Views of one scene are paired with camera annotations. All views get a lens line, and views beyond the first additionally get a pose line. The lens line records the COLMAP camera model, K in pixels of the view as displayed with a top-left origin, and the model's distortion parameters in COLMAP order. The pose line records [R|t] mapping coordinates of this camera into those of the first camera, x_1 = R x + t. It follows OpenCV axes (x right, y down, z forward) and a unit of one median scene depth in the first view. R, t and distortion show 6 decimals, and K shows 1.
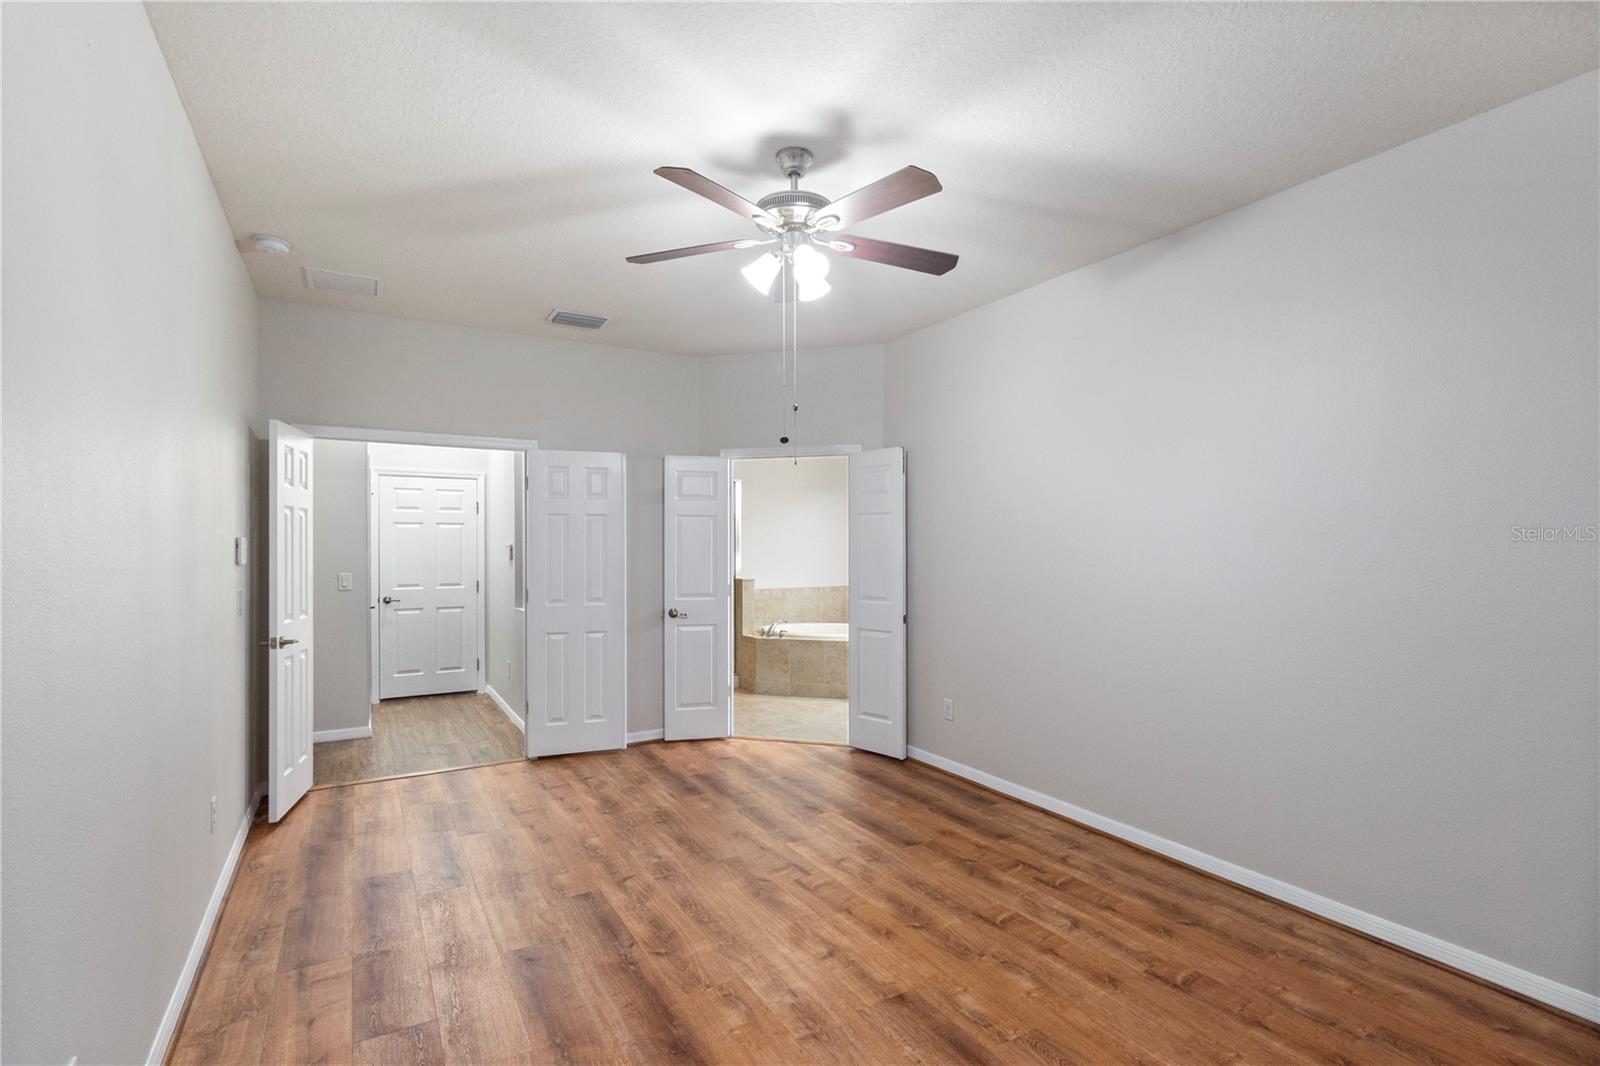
lens RADIAL K [[766.8, 0, 800.0], [0, 766.8, 533.0], [0, 0, 1]] dist [0.001282, 0.000415]
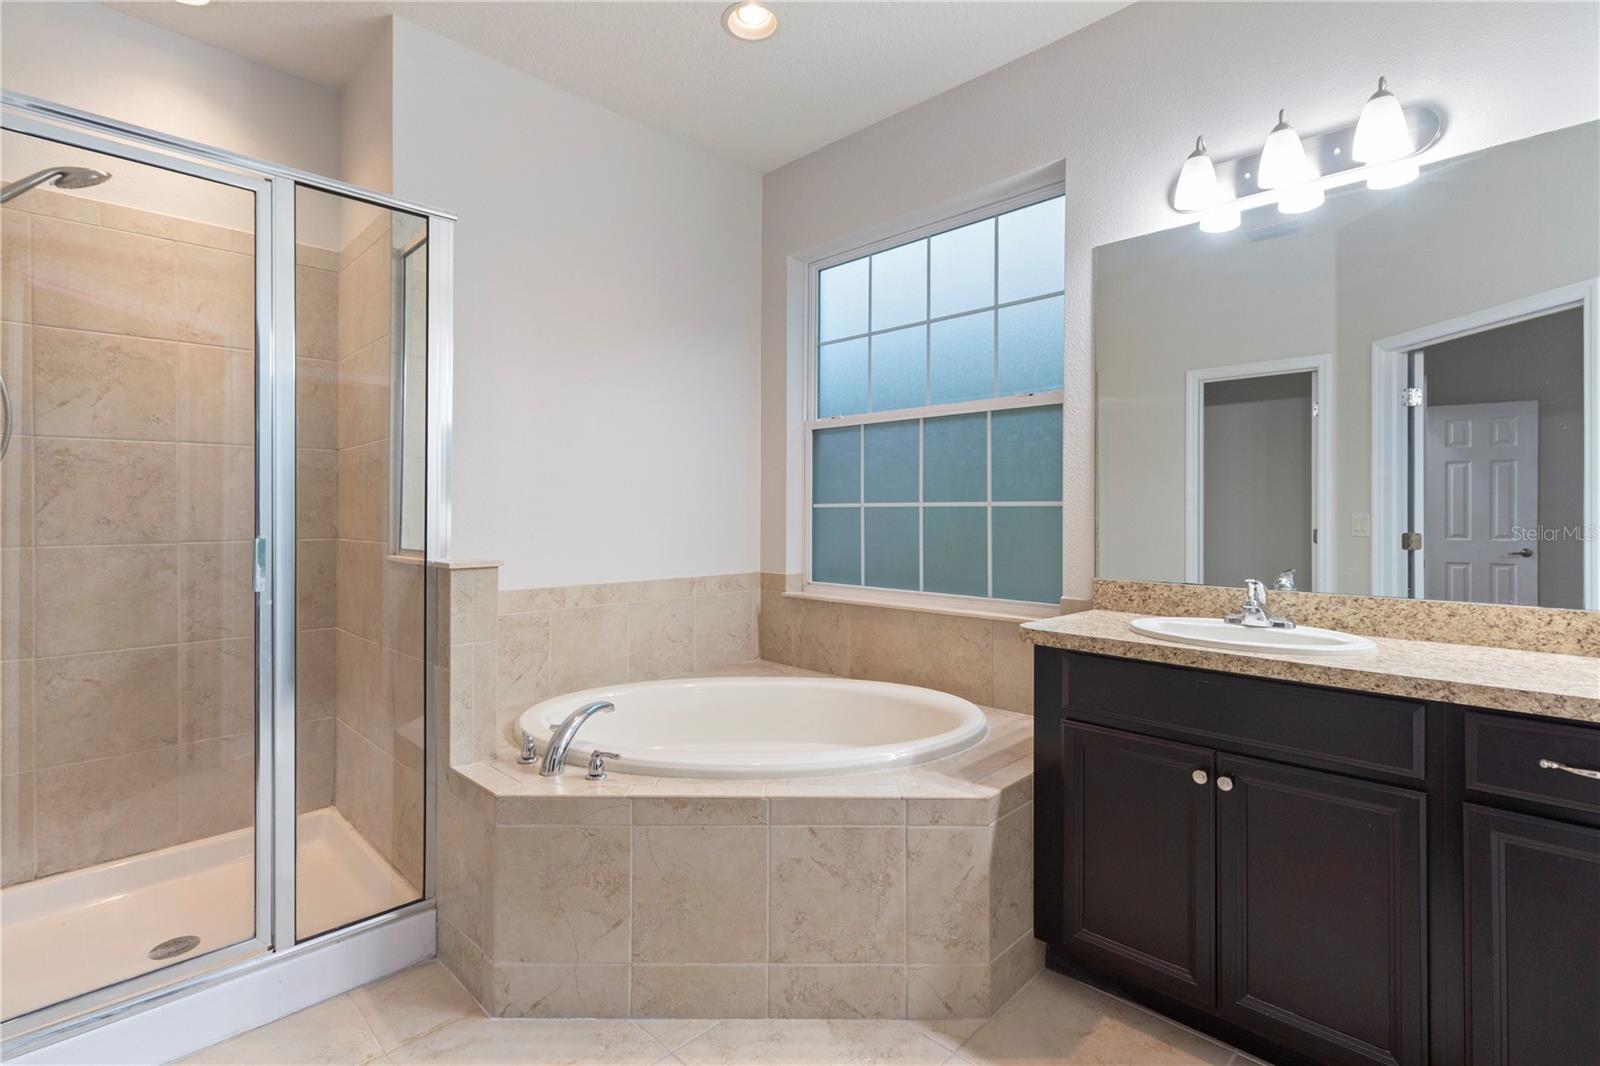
lens RADIAL K [[744.0, 0, 803.3], [0, 744.0, 520.0], [0, 0, 1]] dist [0.000644, 0.000385]
pose [[0.964150, 0.005097, 0.265311, -0.023048], [-0.010857, 0.999736, 0.020249, 0.037169], [-0.265137, -0.022403, 0.963950, 0.705168]]
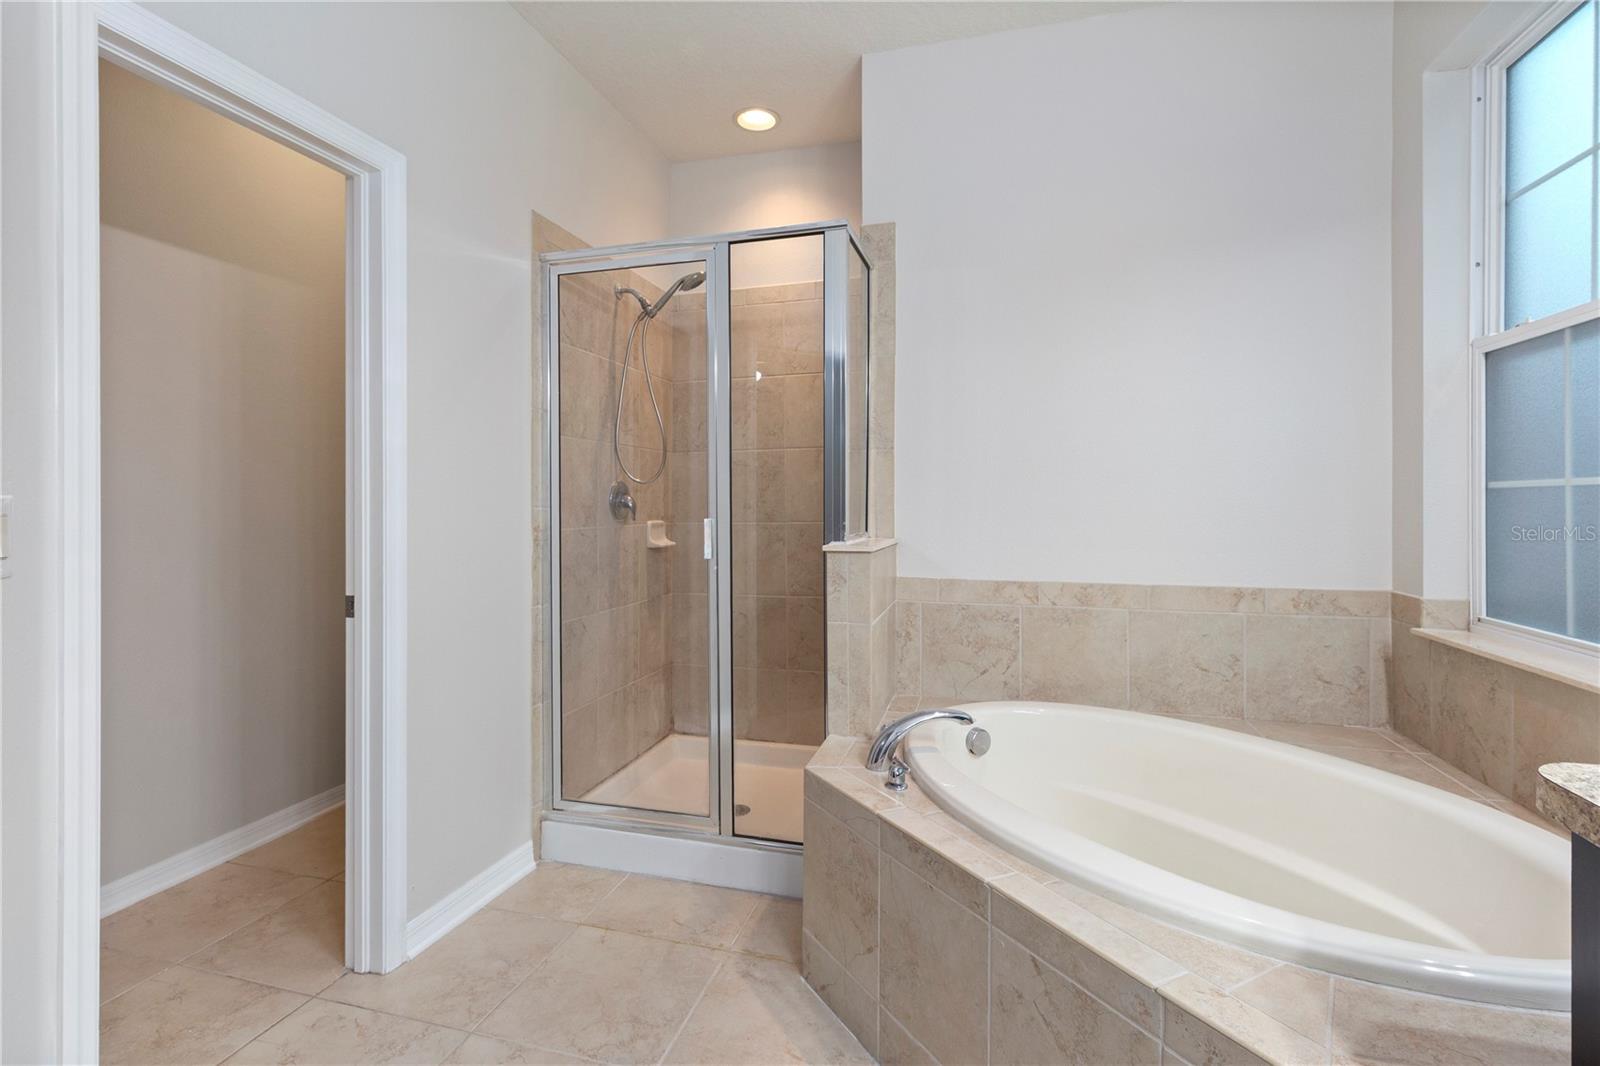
lens RADIAL K [[753.1, 0, 794.6], [0, 753.1, 509.7], [0, 0, 1]] dist [0.003130, 0.000202]
pose [[0.692102, 0.012536, -0.721691, 0.124978], [0.006903, 0.999689, 0.023984, 0.038256], [0.721767, -0.021581, 0.691799, 0.782582]]
